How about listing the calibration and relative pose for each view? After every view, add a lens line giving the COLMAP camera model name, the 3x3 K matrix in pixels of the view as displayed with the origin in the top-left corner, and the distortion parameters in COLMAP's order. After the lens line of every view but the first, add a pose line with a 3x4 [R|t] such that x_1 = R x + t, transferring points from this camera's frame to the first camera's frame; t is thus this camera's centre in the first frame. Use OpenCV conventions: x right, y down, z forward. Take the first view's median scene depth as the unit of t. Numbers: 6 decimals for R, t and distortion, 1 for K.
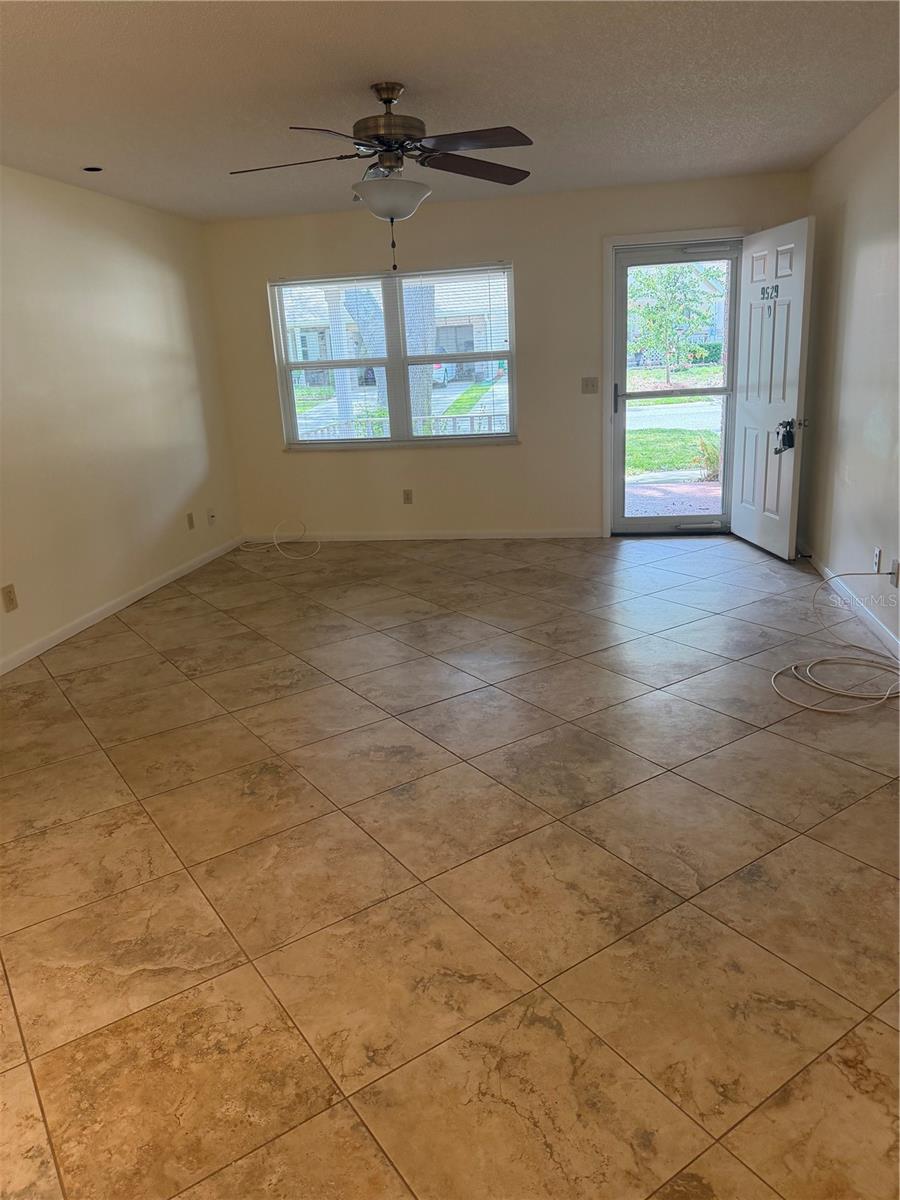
lens RADIAL K [[844.4, 0, 455.4], [0, 844.4, 595.0], [0, 0, 1]] dist [0.105809, -0.199267]
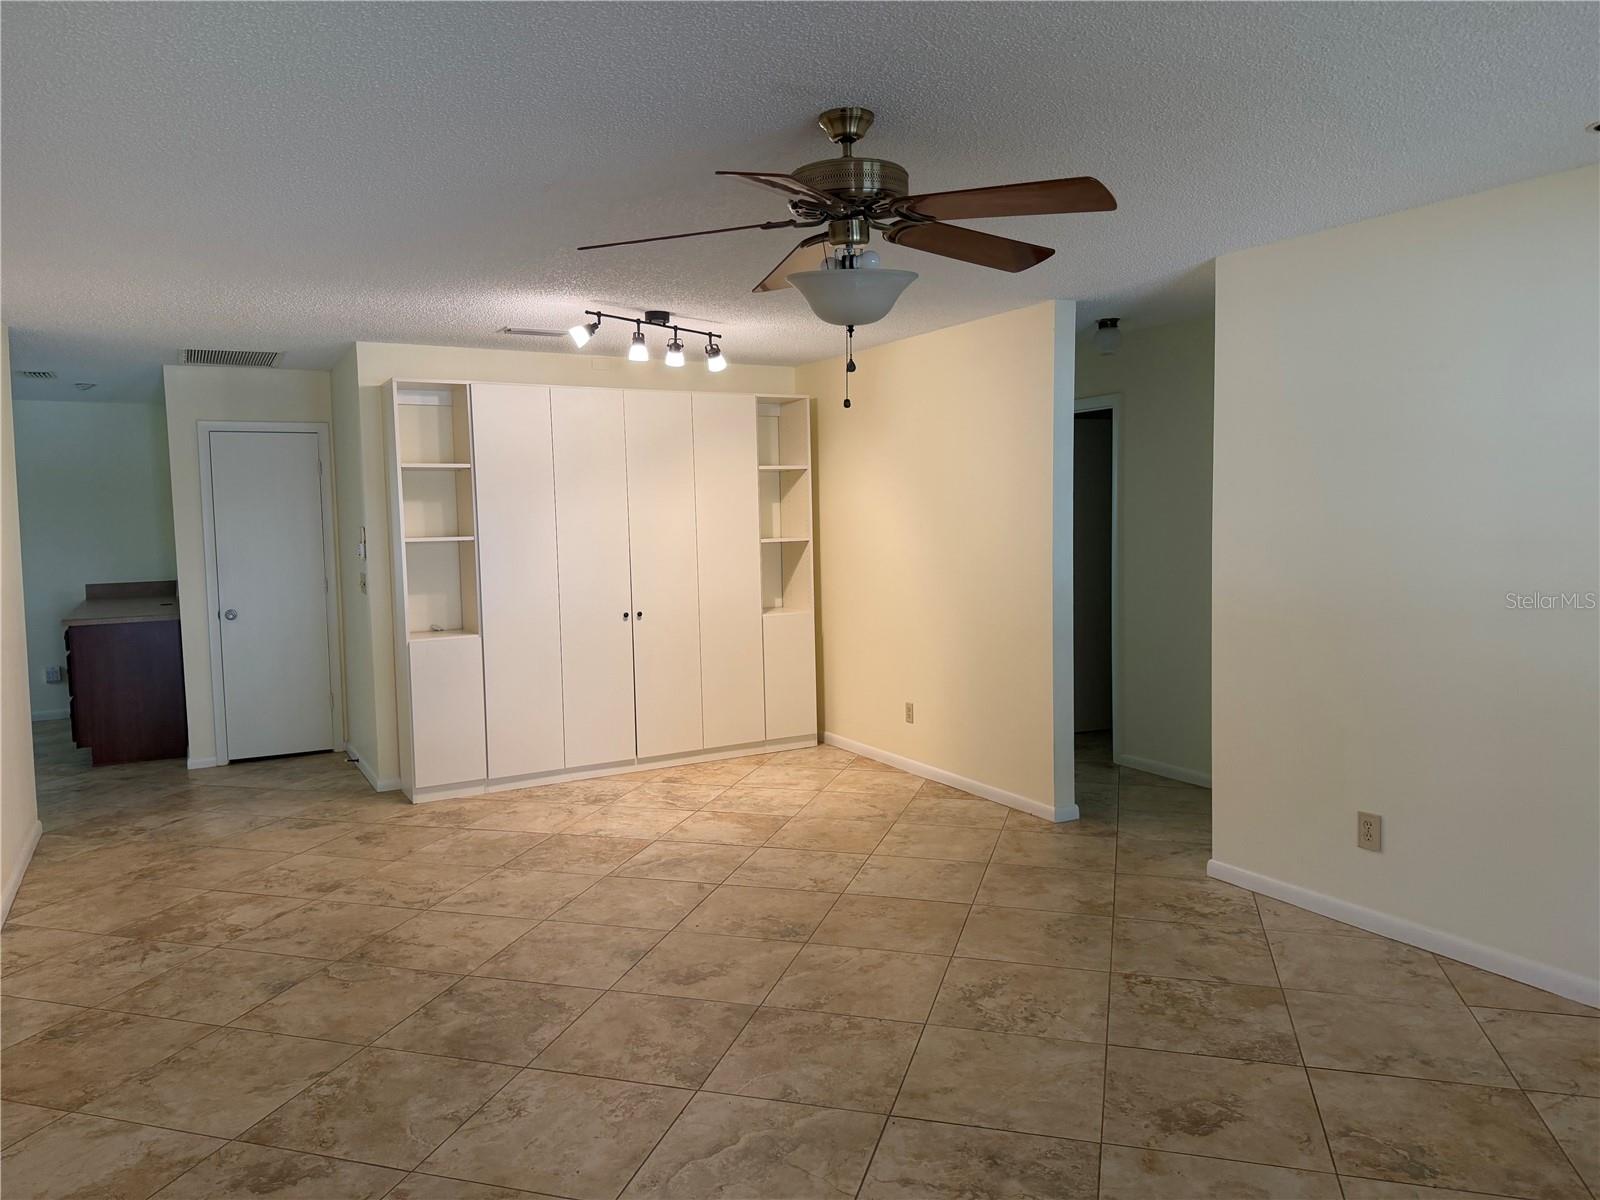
lens RADIAL K [[1125.8, 0, 790.2], [0, 1125.8, 576.0], [0, 0, 1]] dist [0.105809, -0.199267]
pose [[-0.786004, 0.104719, -0.609287, 0.519264], [-0.108498, 0.946887, 0.302709, -0.566473], [0.608626, 0.304037, -0.732896, 1.801503]]
